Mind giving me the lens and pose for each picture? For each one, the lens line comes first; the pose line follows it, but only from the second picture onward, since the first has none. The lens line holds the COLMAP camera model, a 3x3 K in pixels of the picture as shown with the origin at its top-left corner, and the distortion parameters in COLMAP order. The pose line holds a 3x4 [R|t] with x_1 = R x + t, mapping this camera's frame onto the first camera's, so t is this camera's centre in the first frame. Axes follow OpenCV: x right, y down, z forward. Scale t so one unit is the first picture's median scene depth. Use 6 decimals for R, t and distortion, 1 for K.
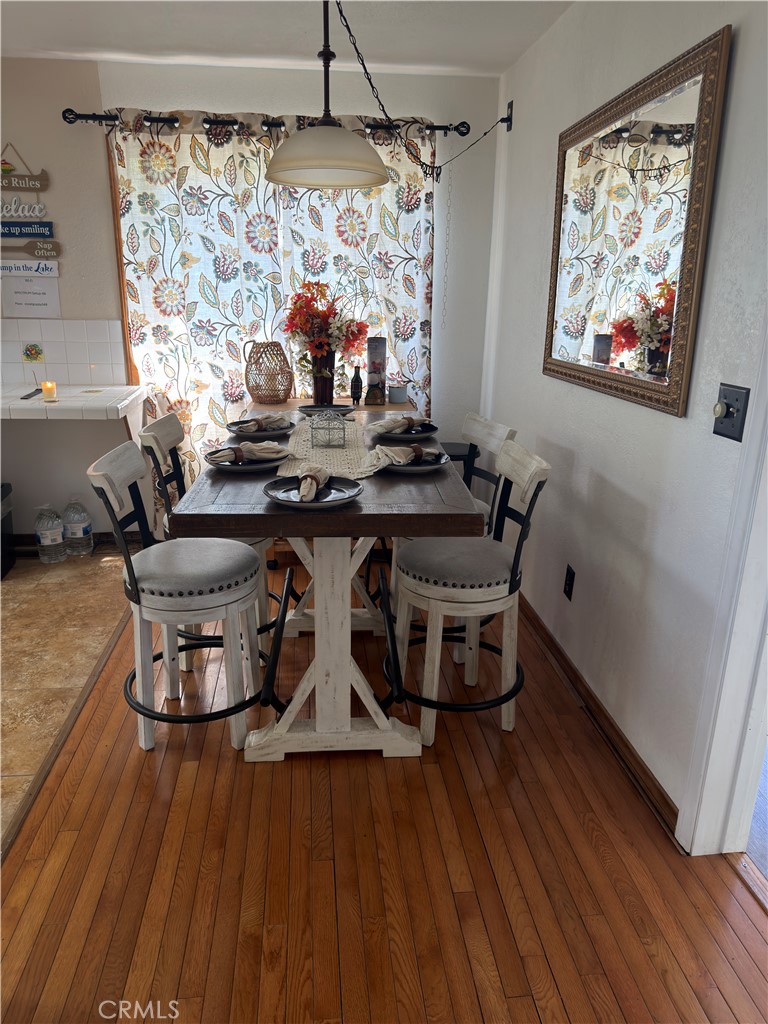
lens RADIAL K [[712.1, 0, 381.0], [0, 712.1, 519.3], [0, 0, 1]] dist [0.132369, -0.255101]
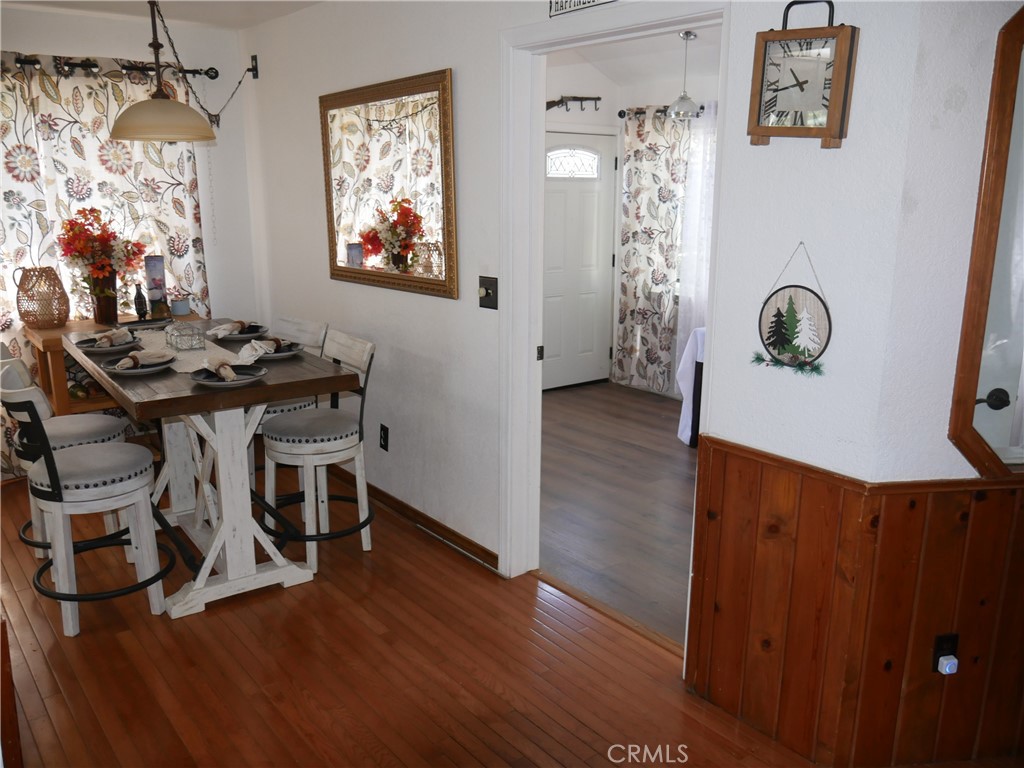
lens RADIAL K [[852.6, 0, 512.0], [0, 852.6, 384.0], [0, 0, 1]] dist [-0.024329, 0.001289]
pose [[0.846662, -0.135159, 0.514679, -0.231727], [0.172902, 0.984599, -0.025865, 0.054065], [-0.503257, 0.110888, 0.856993, -0.310961]]
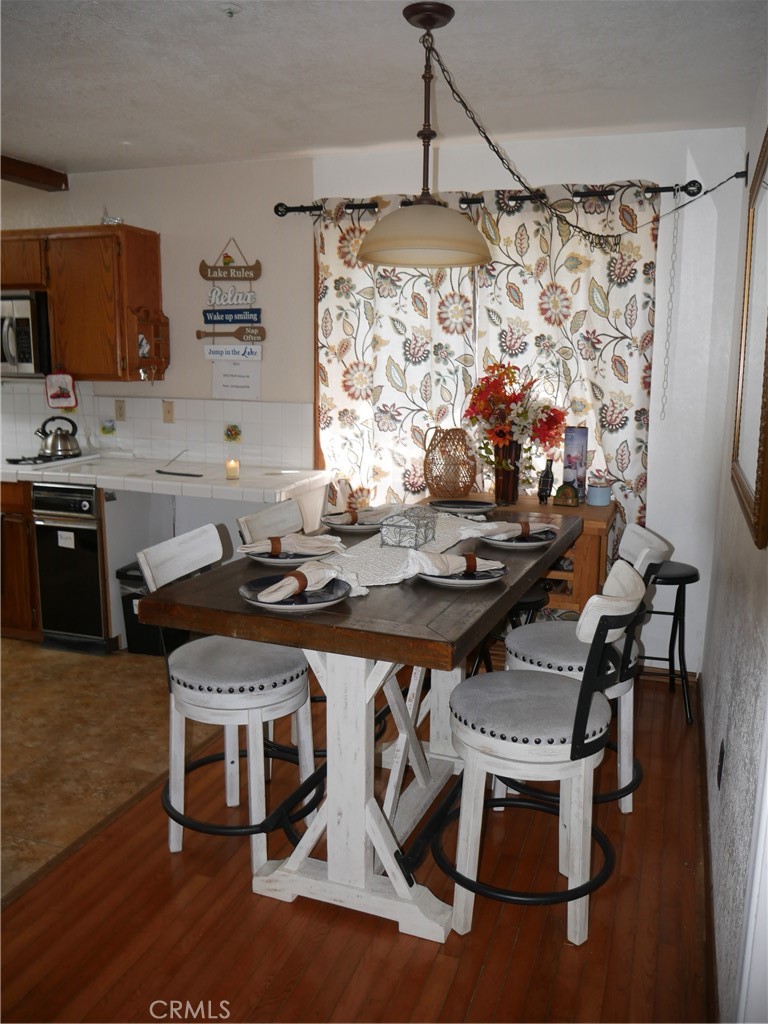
lens RADIAL K [[855.5, 0, 384.0], [0, 855.5, 512.0], [0, 0, 1]] dist [-0.022925, 0.001229]
pose [[0.905041, 0.070945, -0.419367, 0.221170], [-0.129377, 0.985188, -0.112545, -0.016493], [0.405170, 0.156115, 0.900814, 0.033028]]
